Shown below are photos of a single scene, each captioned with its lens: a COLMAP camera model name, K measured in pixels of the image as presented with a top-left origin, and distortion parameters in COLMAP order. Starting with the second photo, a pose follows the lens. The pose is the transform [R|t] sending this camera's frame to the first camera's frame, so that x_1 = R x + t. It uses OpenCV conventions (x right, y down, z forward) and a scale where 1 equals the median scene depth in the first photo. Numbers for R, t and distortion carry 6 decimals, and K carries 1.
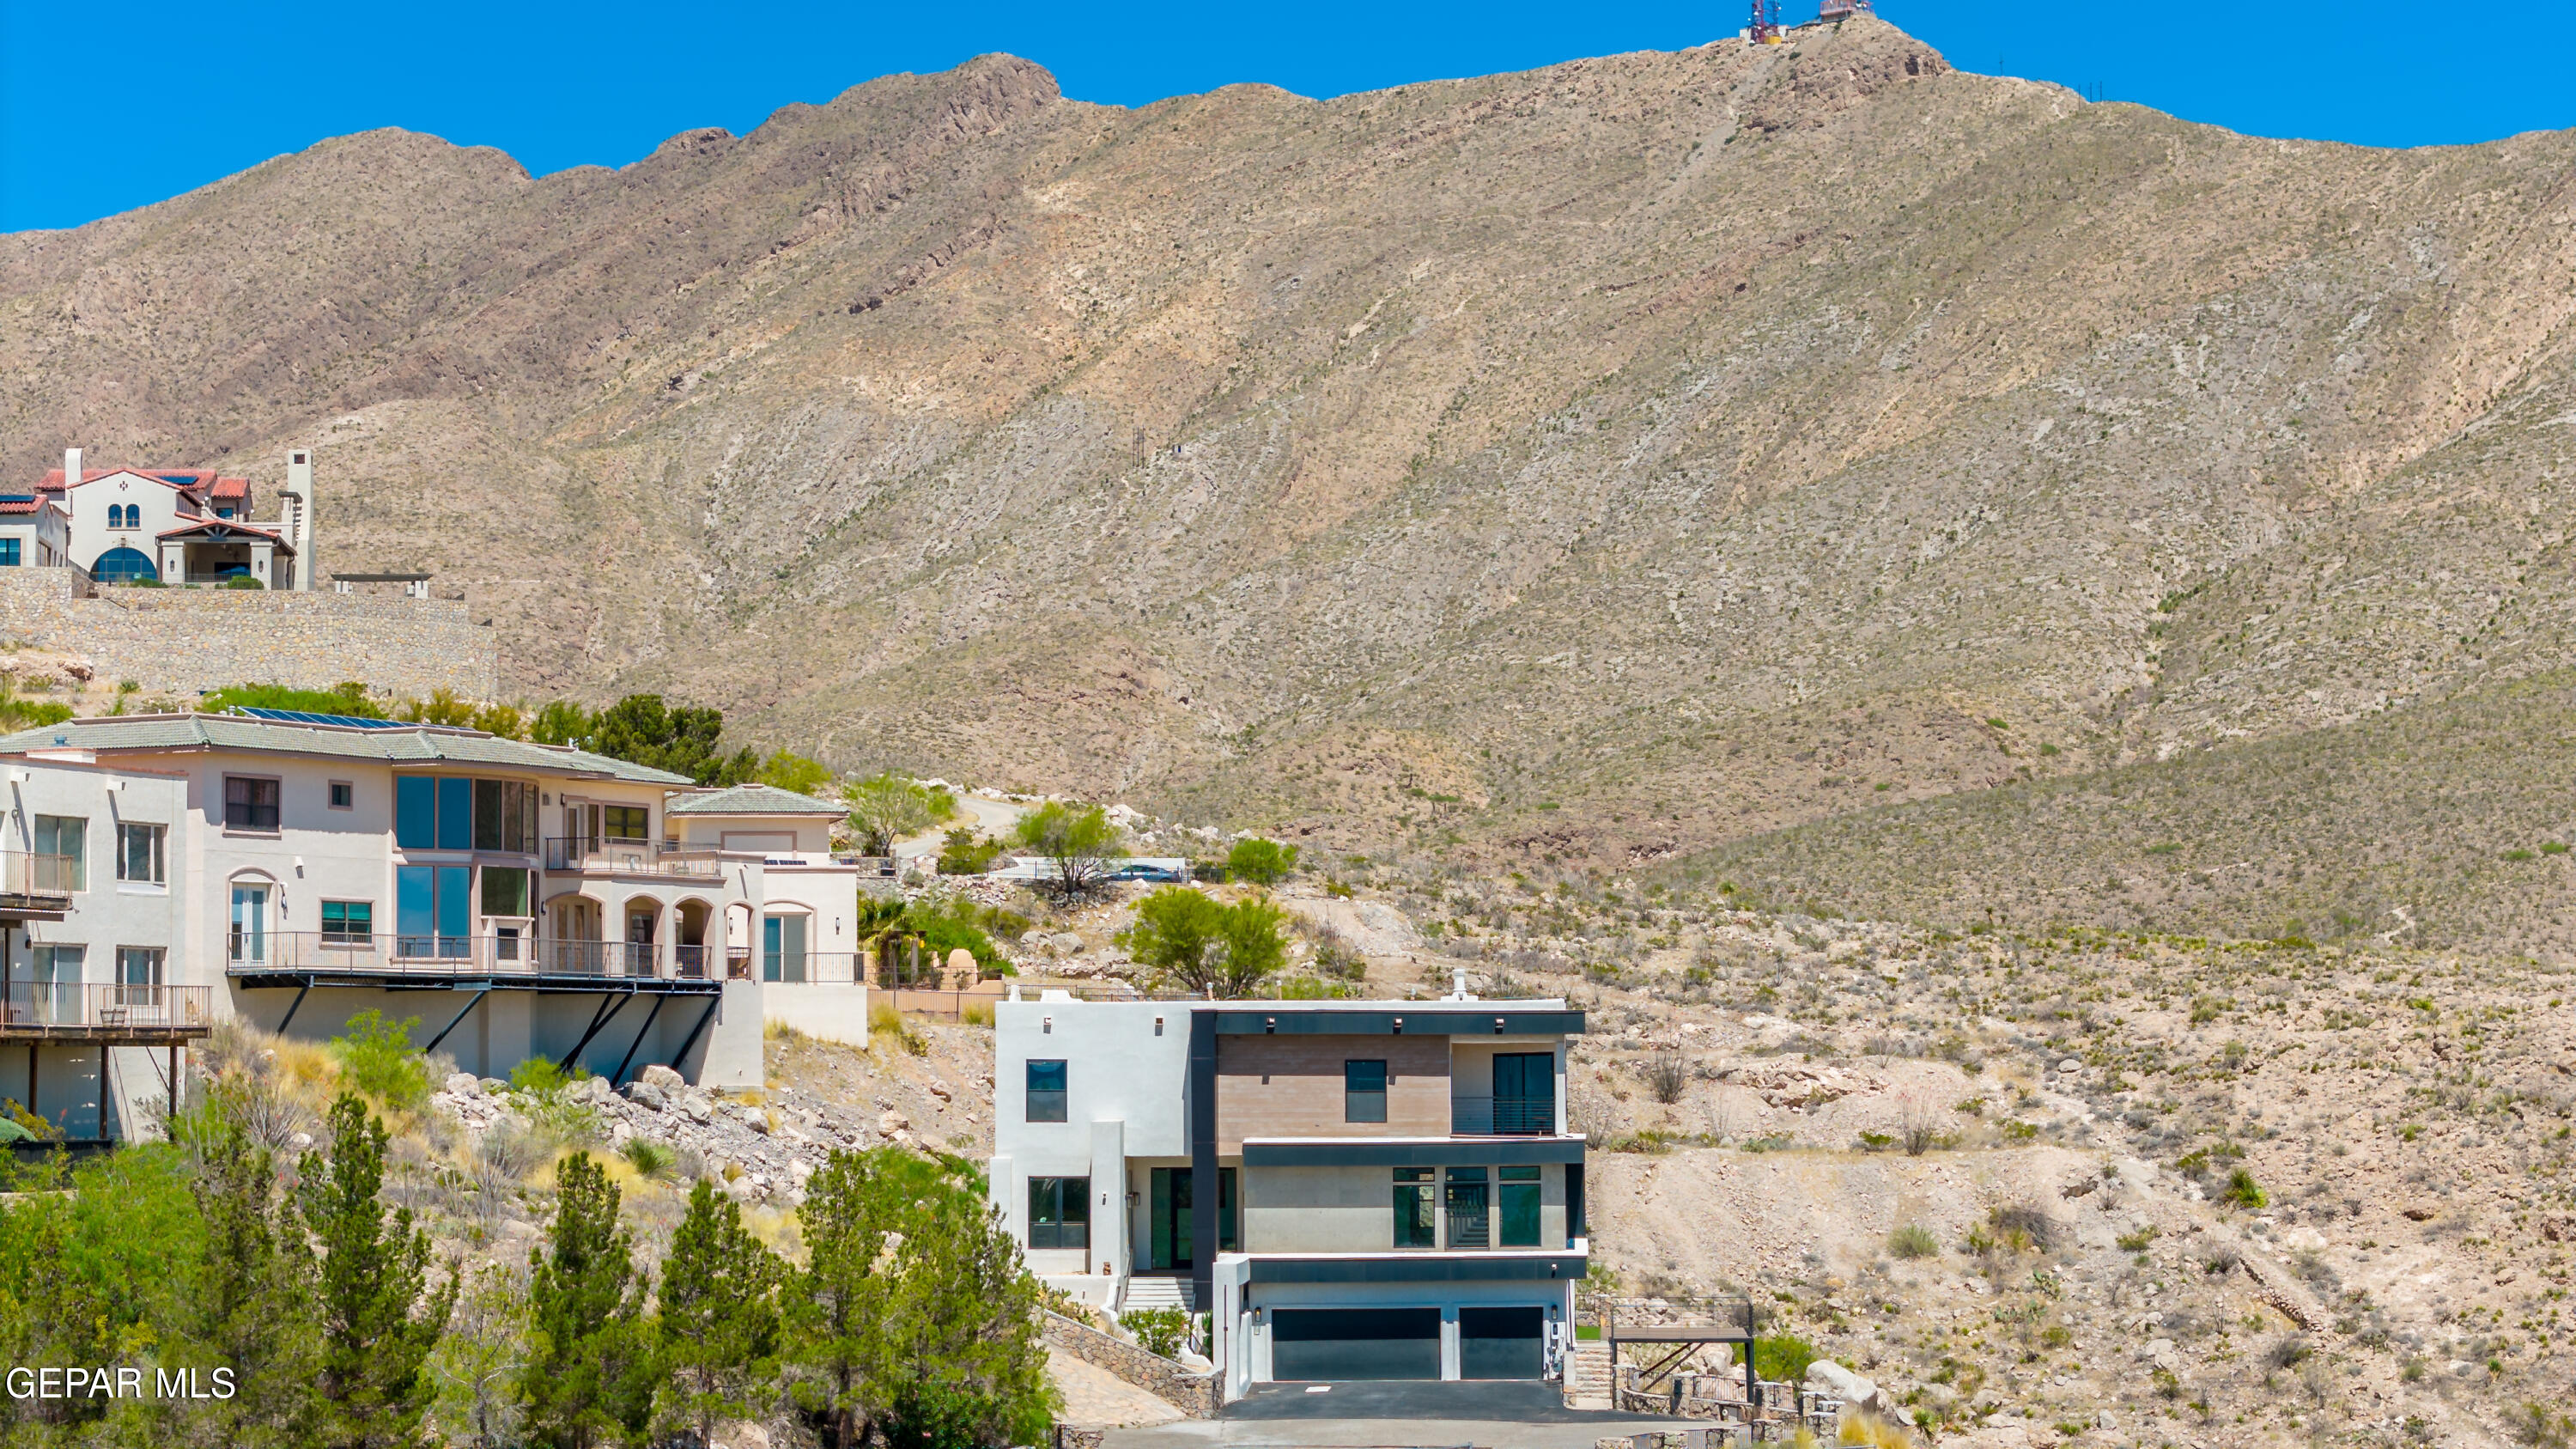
lens RADIAL K [[5150.5, 0, 1288.0], [0, 5150.5, 724.5], [0, 0, 1]] dist [-0.205816, 0.863883]
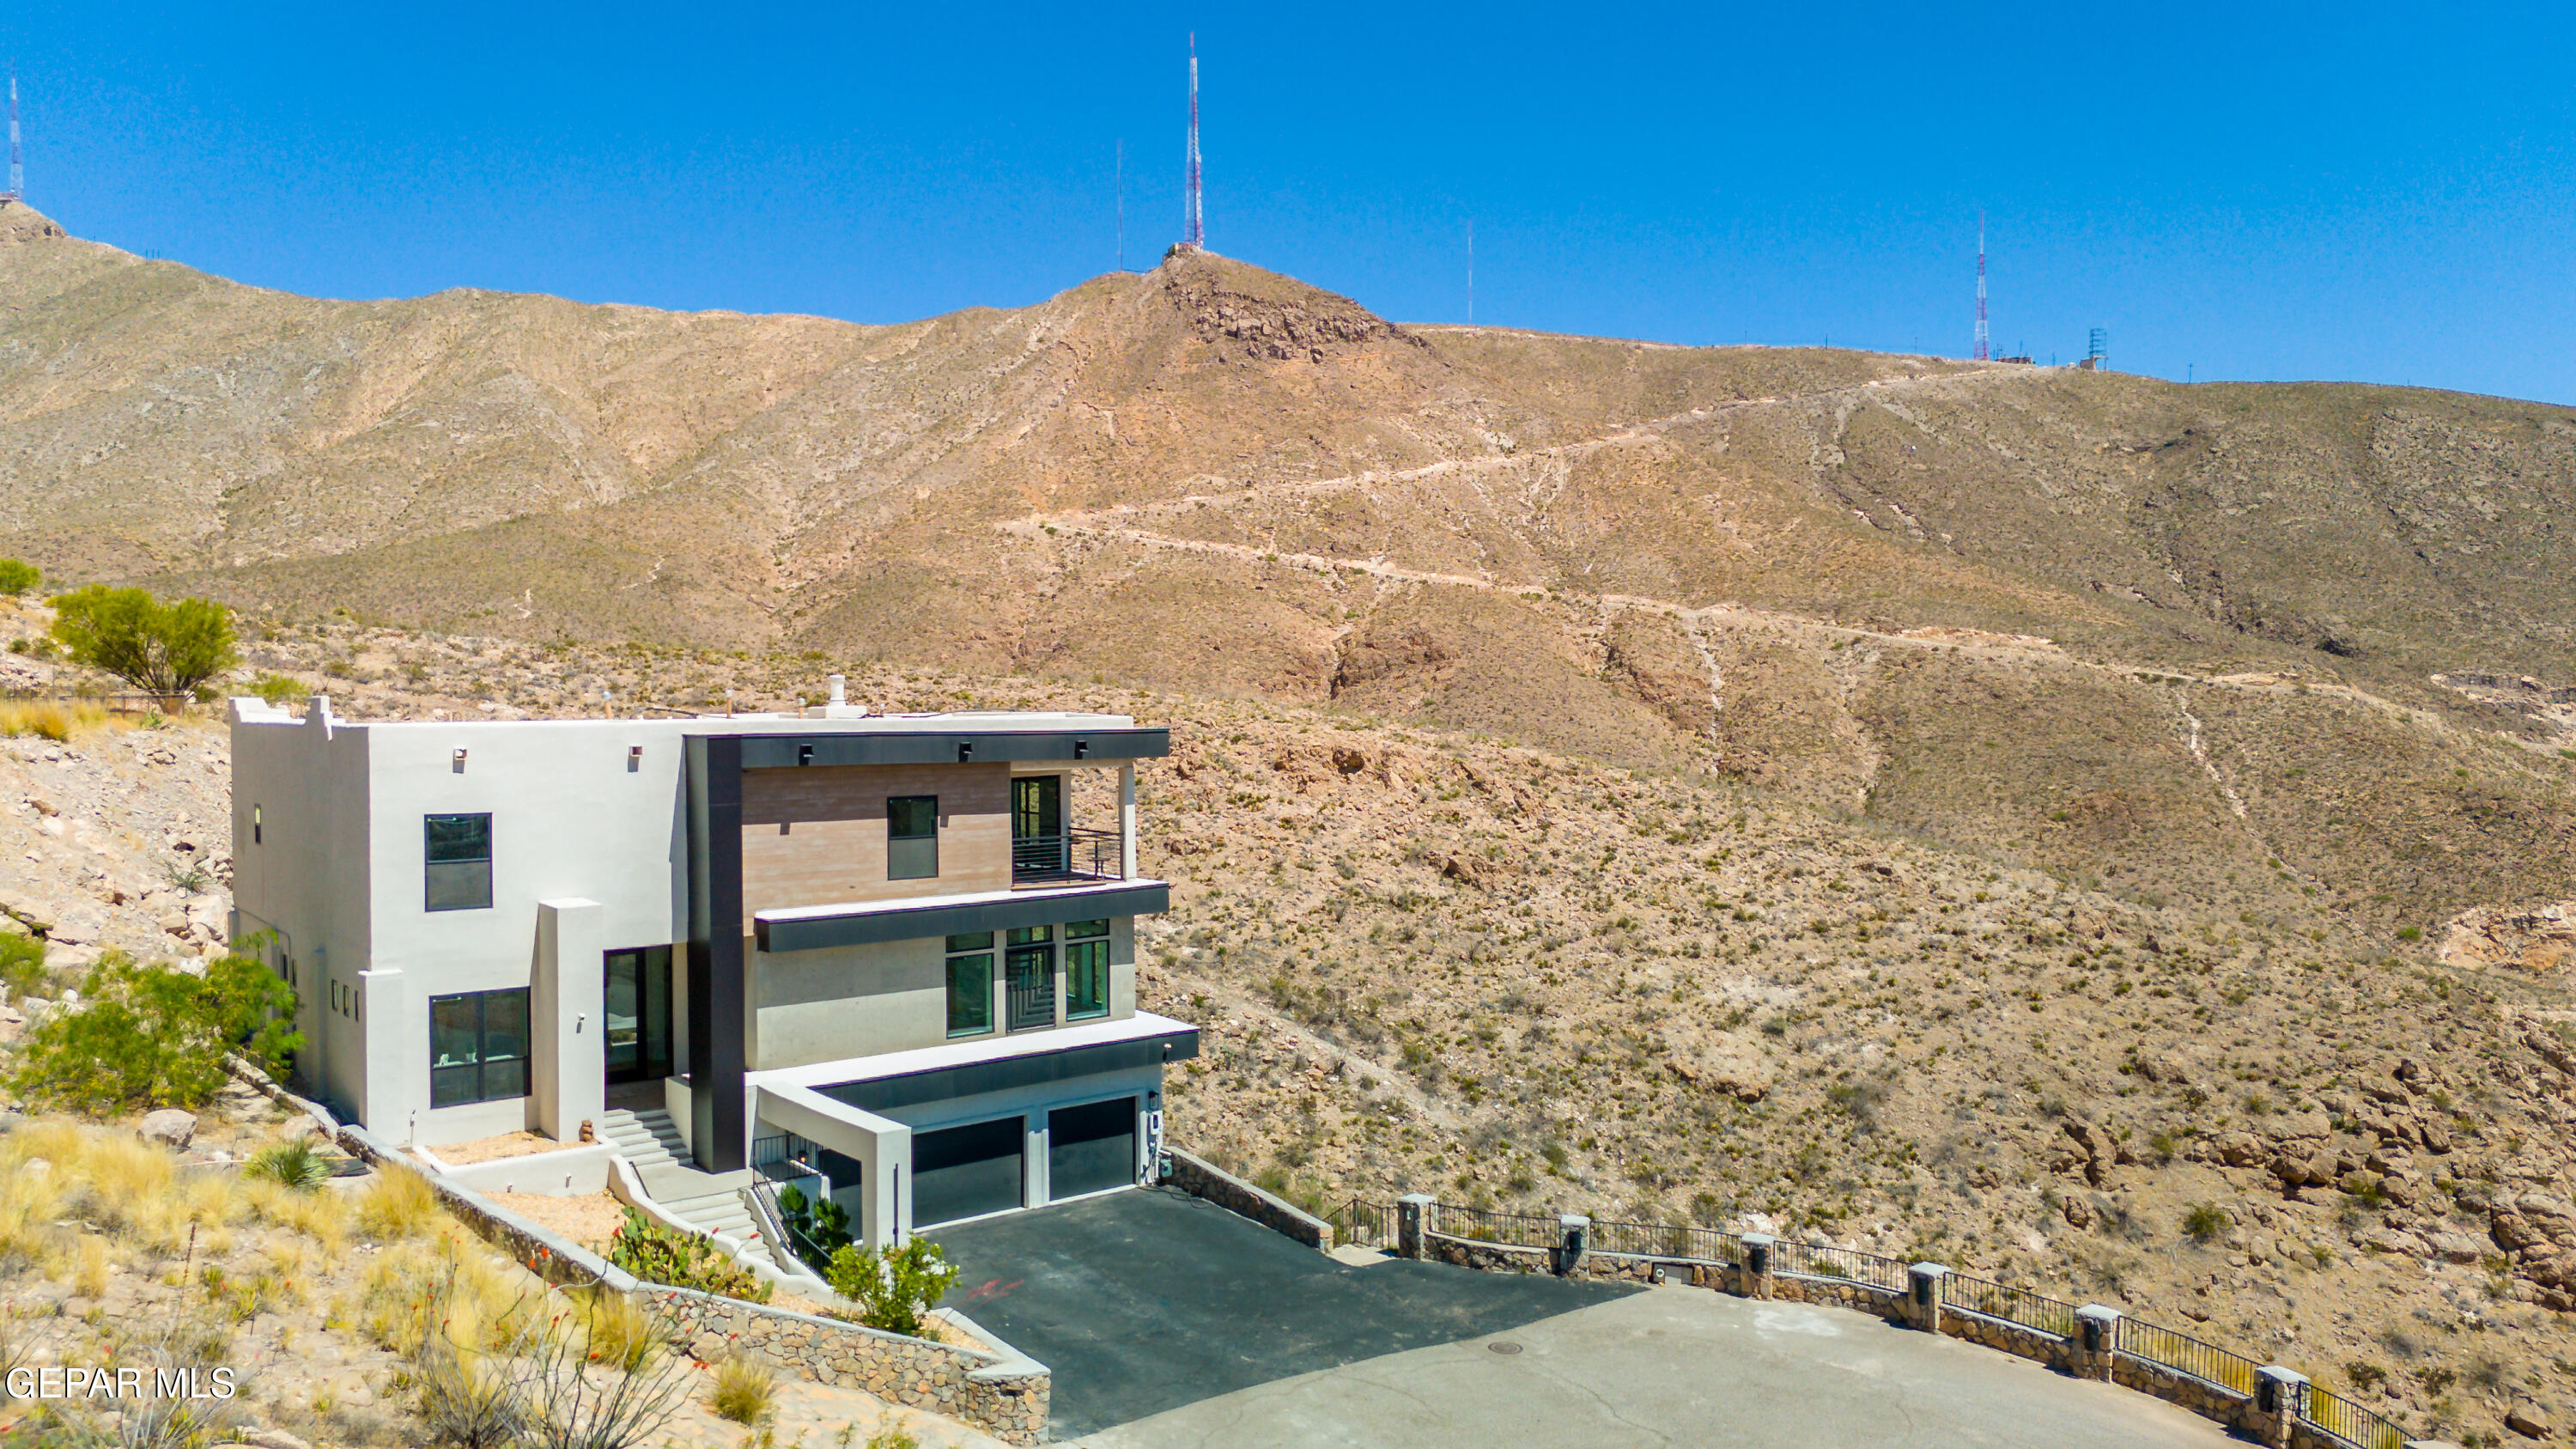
lens RADIAL K [[1887.4, 0, 1283.8], [0, 1887.4, 725.3], [0, 0, 1]] dist [0.099436, -0.108967]
pose [[0.759478, -0.012470, 0.650413, -0.086802], [-0.038380, 0.997216, 0.063934, 0.024002], [-0.649400, -0.073519, 0.756885, 0.521654]]
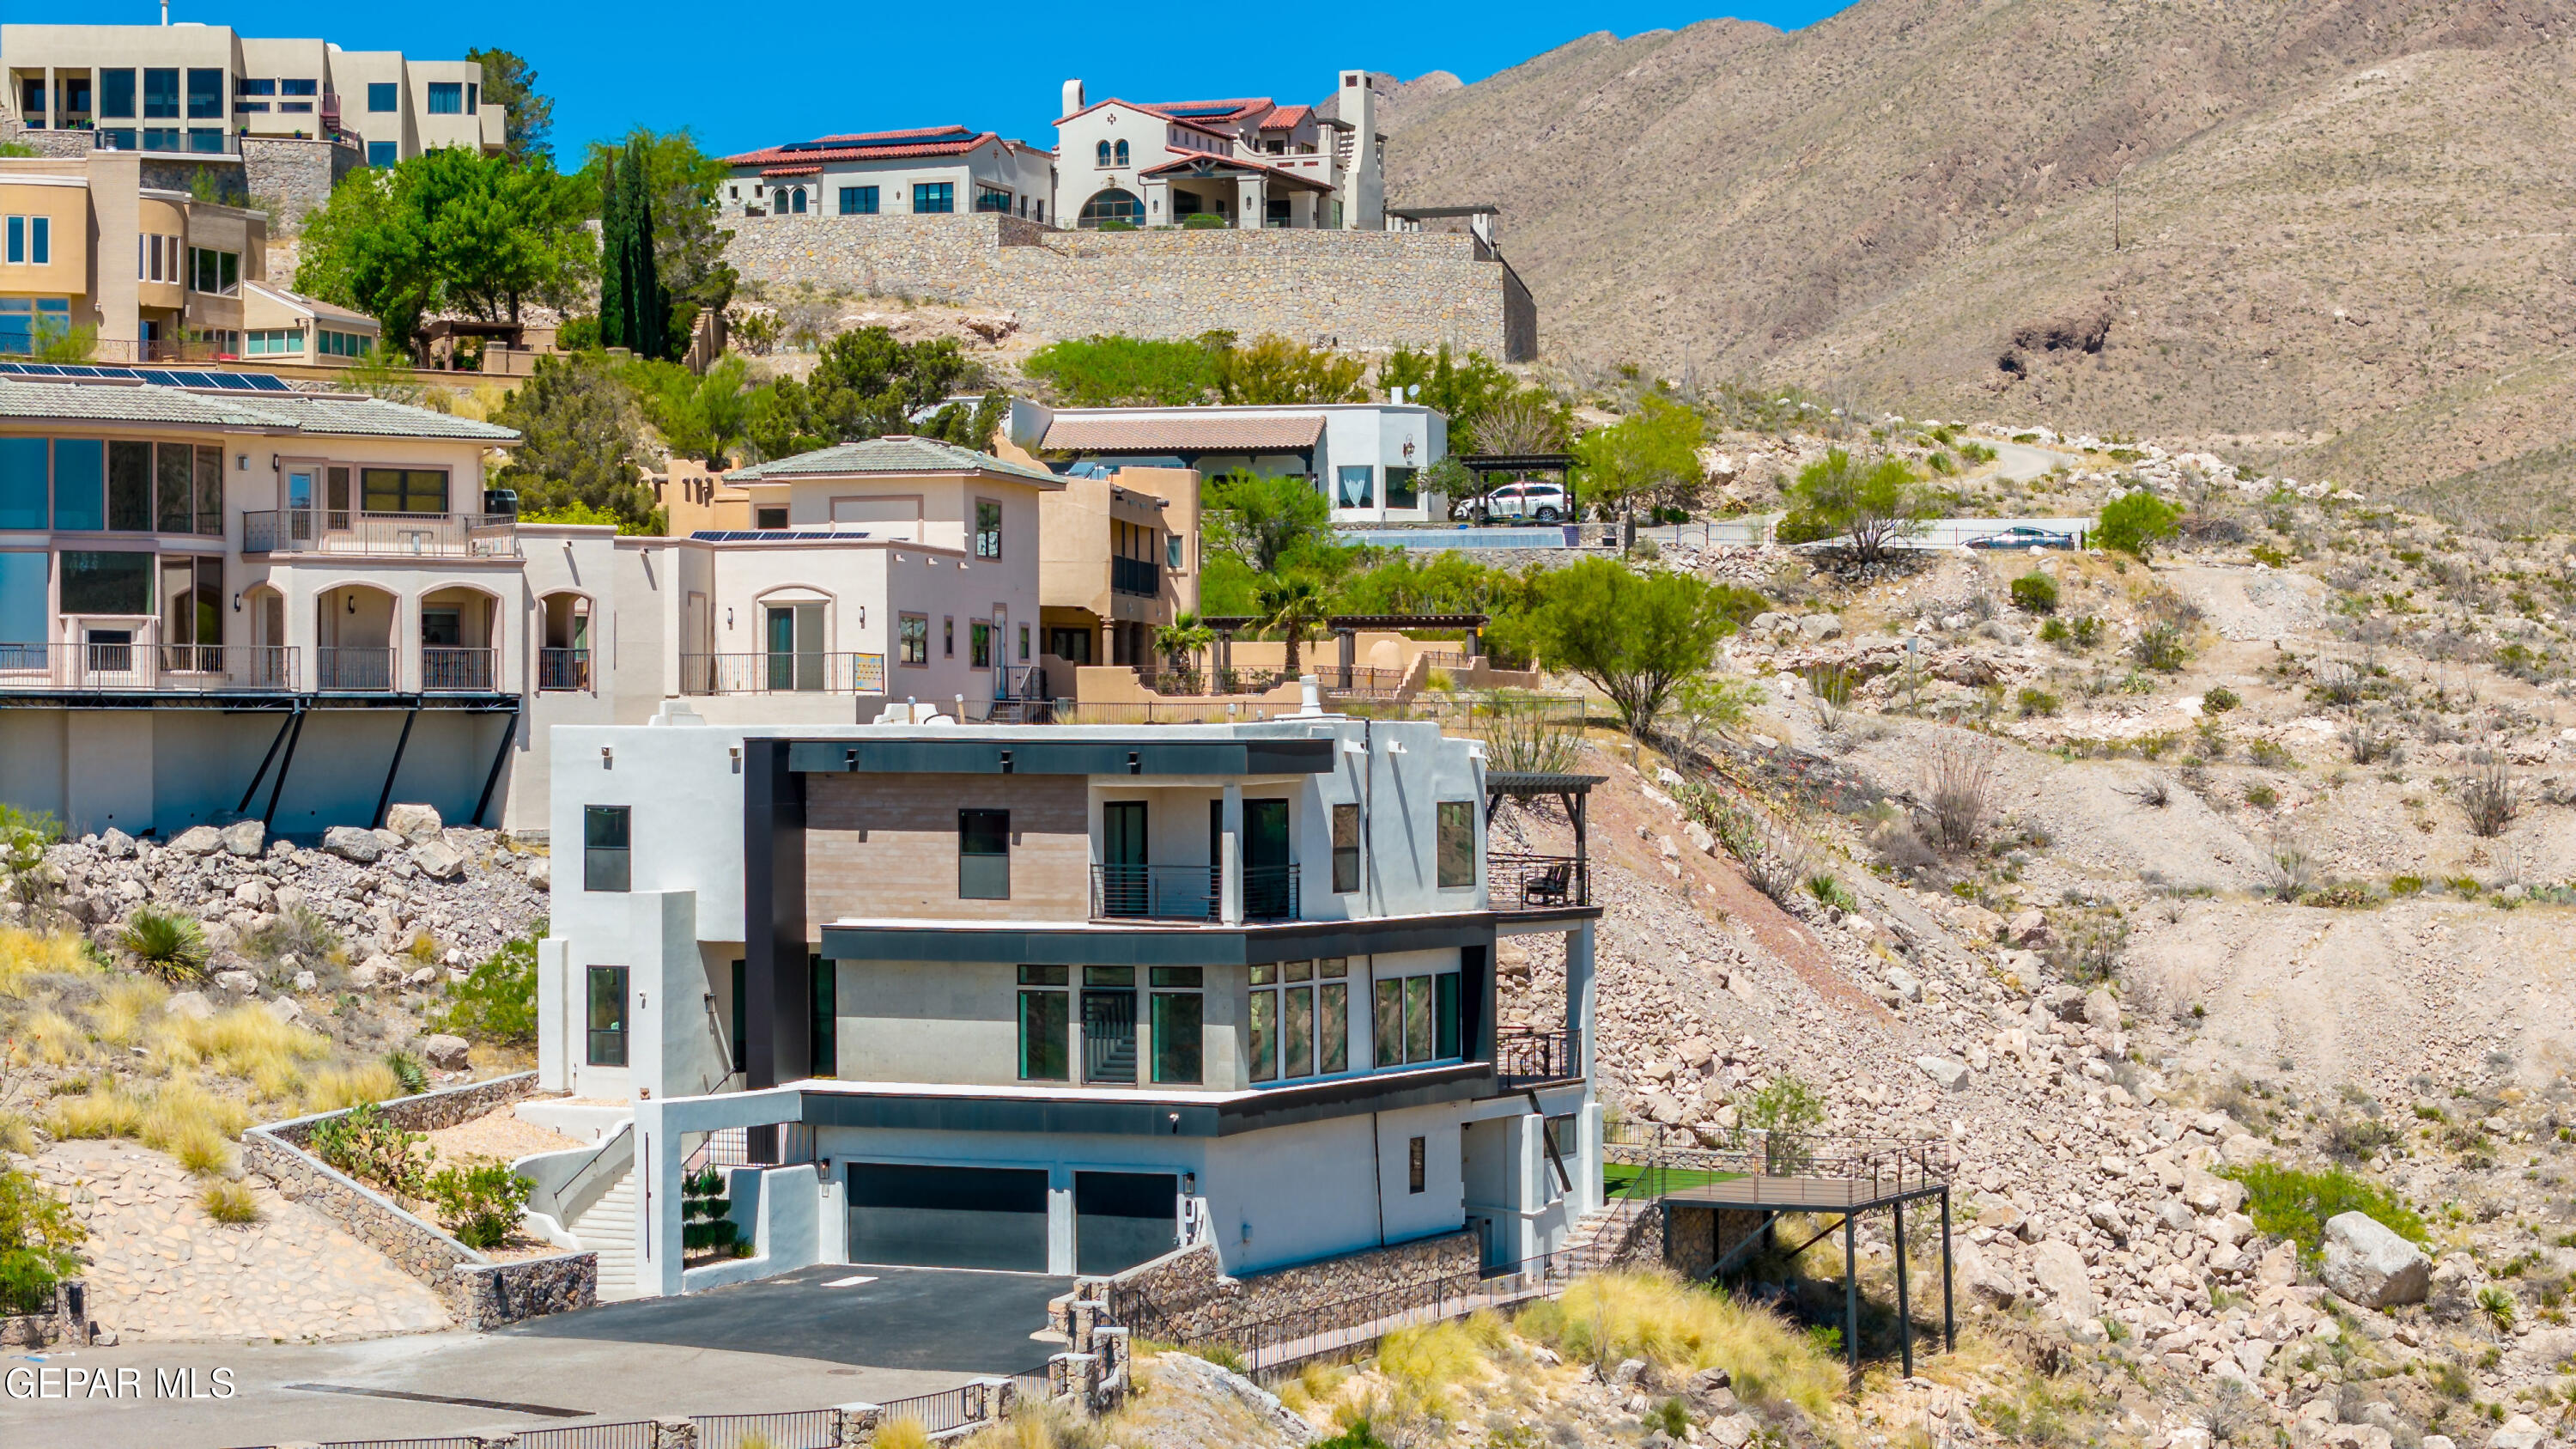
lens RADIAL K [[5163.2, 0, 1288.0], [0, 5163.2, 724.5], [0, 0, 1]] dist [-0.384254, 3.072697]
pose [[0.909425, 0.000338, -0.415867, 0.237412], [0.026370, 0.997940, 0.058476, 0.009674], [0.415031, -0.064146, 0.907543, 0.266410]]
